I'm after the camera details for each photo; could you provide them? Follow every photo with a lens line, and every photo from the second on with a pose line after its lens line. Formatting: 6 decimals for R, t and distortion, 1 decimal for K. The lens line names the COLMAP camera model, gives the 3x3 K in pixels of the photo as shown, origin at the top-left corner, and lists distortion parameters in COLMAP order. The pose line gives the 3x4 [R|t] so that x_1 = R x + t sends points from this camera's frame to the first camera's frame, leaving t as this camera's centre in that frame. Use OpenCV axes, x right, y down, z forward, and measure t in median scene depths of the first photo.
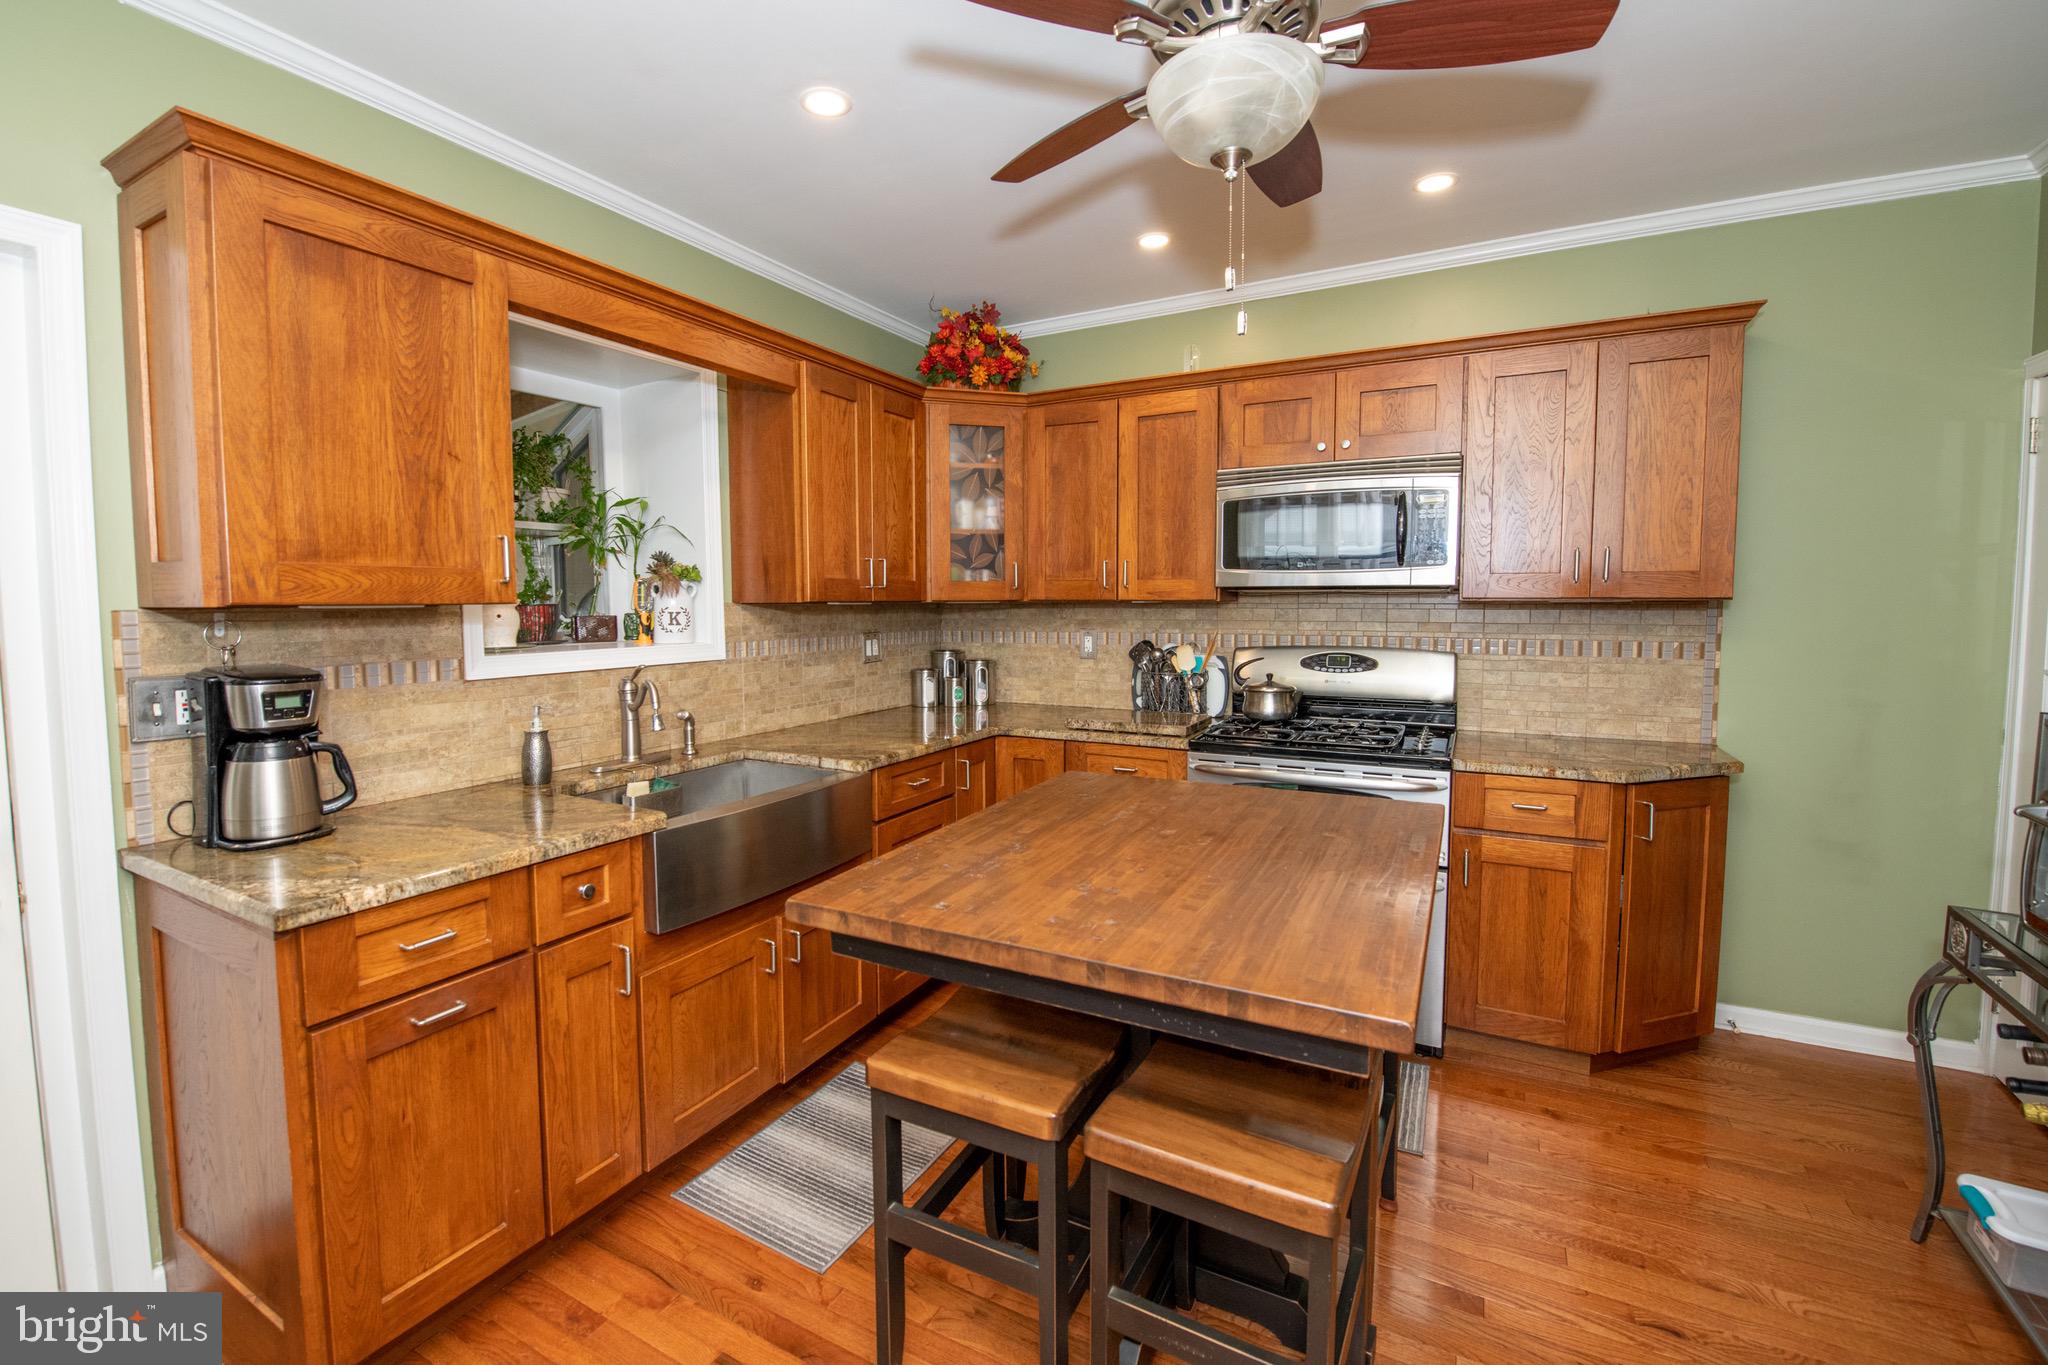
lens RADIAL K [[868.8, 0, 999.9], [0, 868.8, 657.7], [0, 0, 1]] dist [-0.014399, -0.000146]
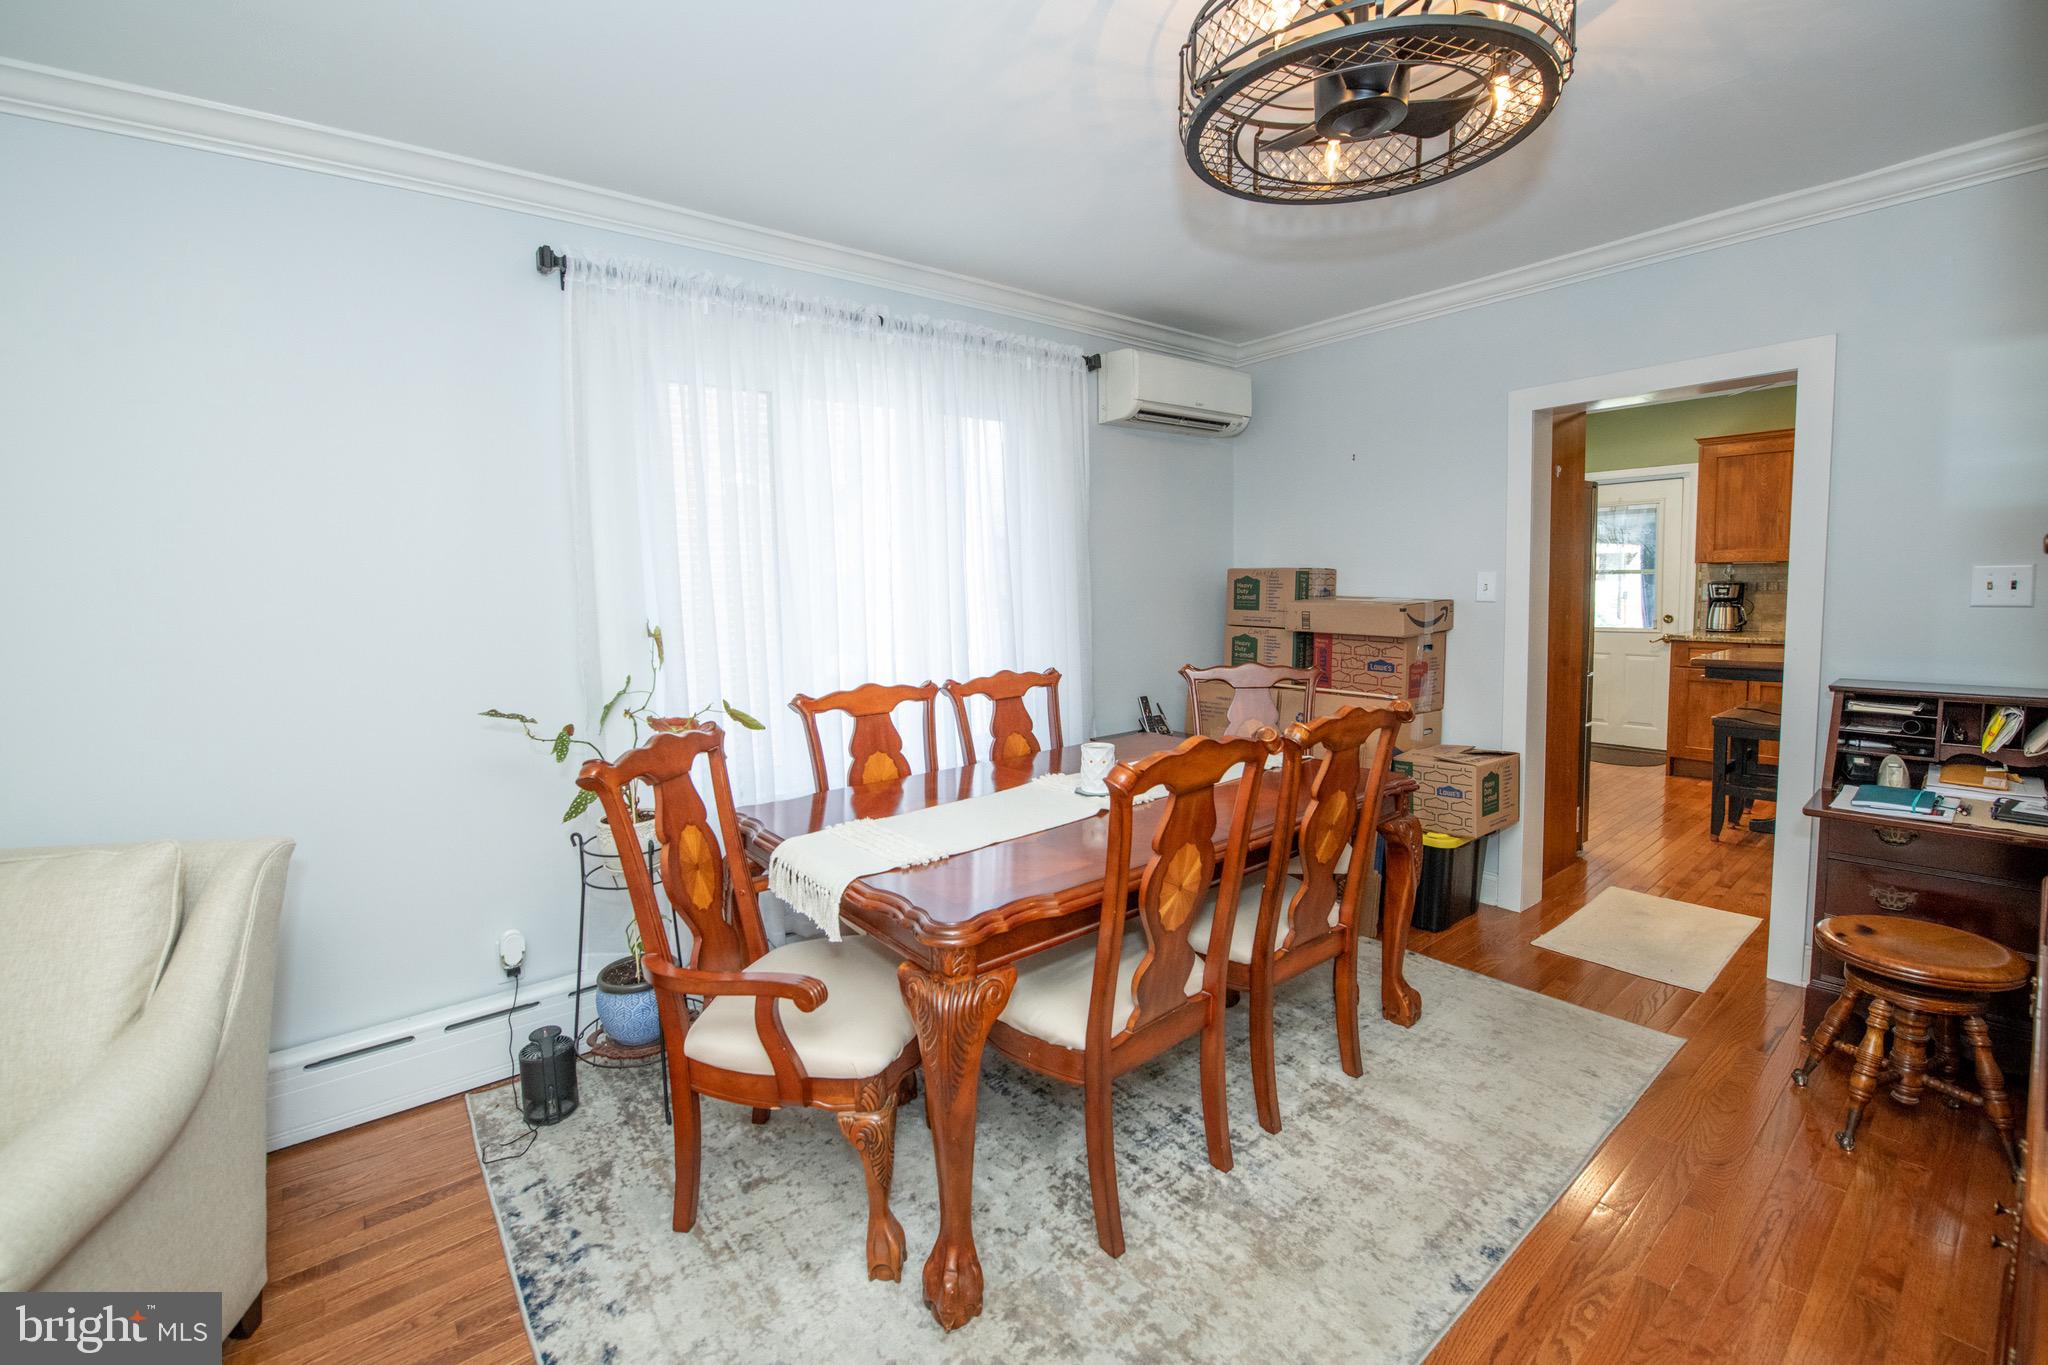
lens RADIAL K [[861.6, 0, 1007.7], [0, 861.6, 650.6], [0, 0, 1]] dist [-0.015664, -0.000560]
pose [[-0.383357, 0.090292, -0.919176, 1.854051], [-0.038002, 0.992825, 0.113375, 0.005652], [0.922818, 0.078393, -0.377176, -0.183634]]
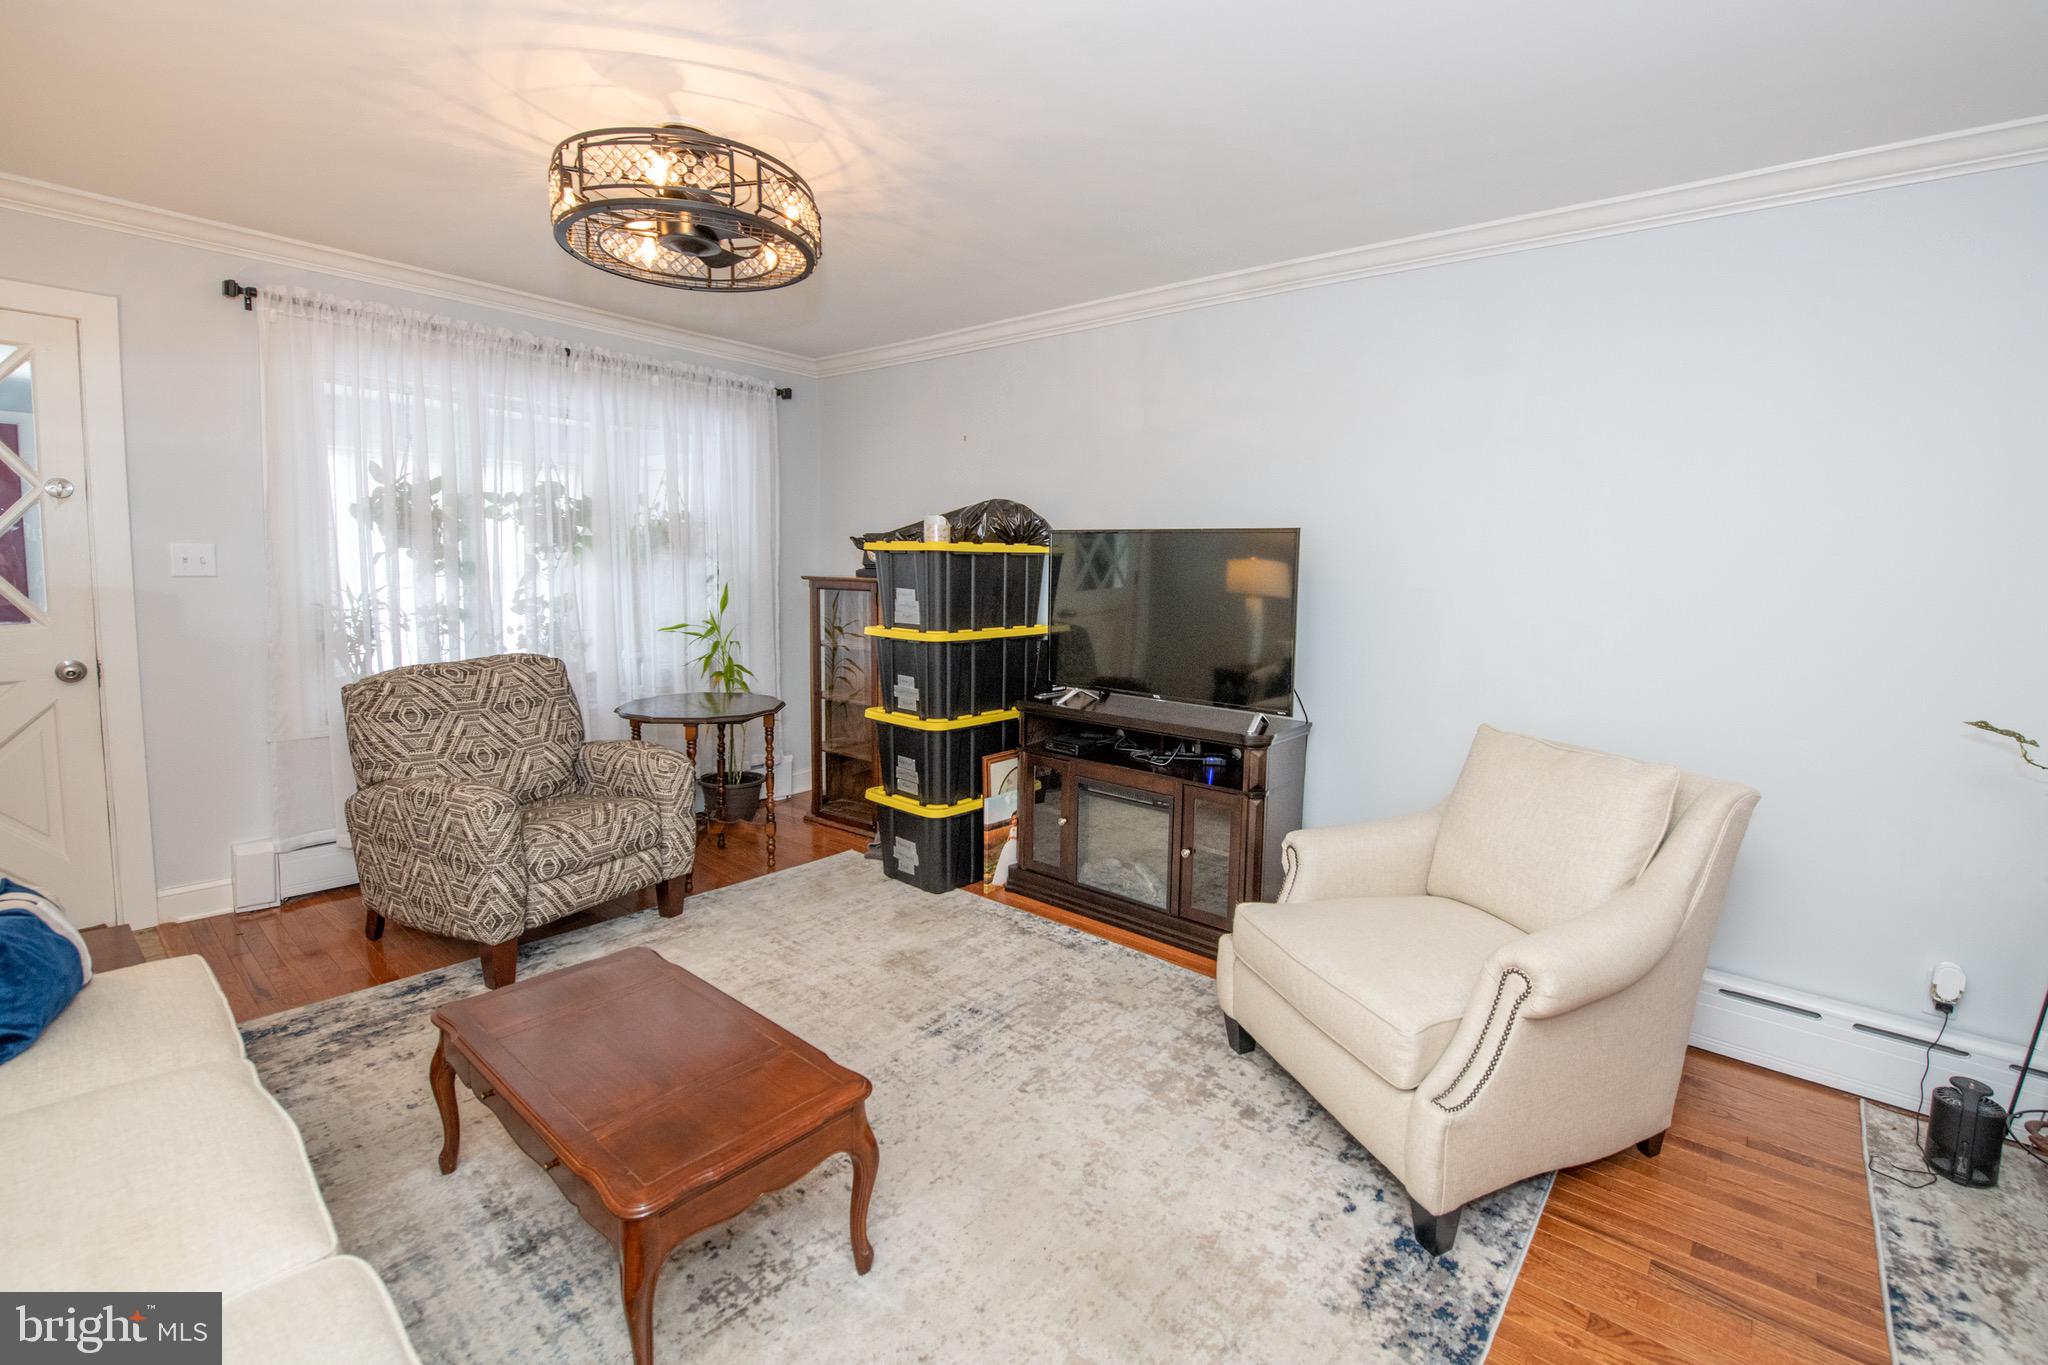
lens RADIAL K [[887.2, 0, 1085.0], [0, 887.2, 635.9], [0, 0, 1]] dist [-0.017767, -0.000205]
pose [[-0.986250, -0.039409, 0.160493, 1.946269], [-0.014677, 0.988201, 0.152457, -0.006412], [-0.164608, 0.148005, -0.975192, -0.083629]]
